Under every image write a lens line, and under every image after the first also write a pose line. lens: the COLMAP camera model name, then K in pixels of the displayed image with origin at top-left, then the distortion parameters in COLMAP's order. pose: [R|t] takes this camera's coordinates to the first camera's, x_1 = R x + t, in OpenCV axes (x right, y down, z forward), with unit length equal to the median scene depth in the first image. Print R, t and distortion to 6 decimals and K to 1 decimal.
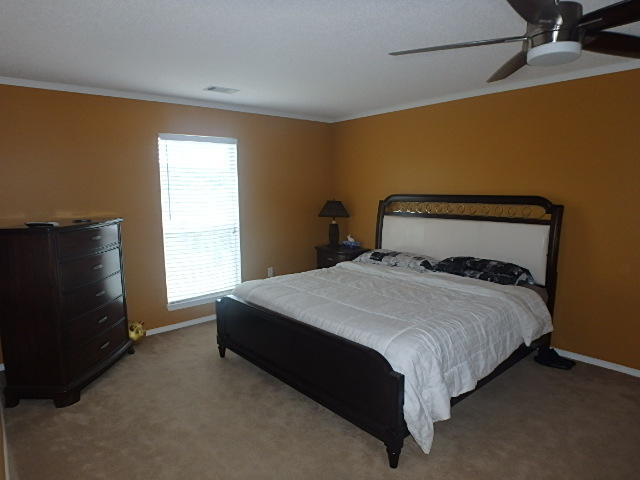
lens RADIAL K [[399.6, 0, 318.7], [0, 399.6, 244.5], [0, 0, 1]] dist [-0.031242, 0.002050]
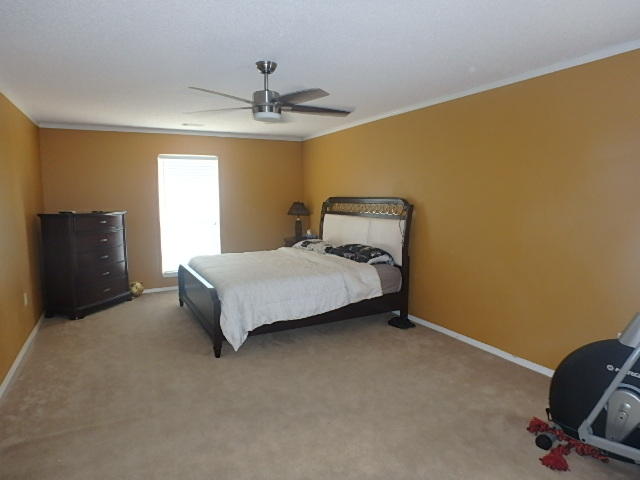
lens RADIAL K [[399.6, 0, 318.9], [0, 399.6, 238.5], [0, 0, 1]] dist [-0.031242, 0.002050]
pose [[0.975364, 0.027692, -0.218855, 0.542468], [-0.033906, 0.999120, -0.024685, 0.049674], [0.217979, 0.031498, 0.975445, -0.318201]]
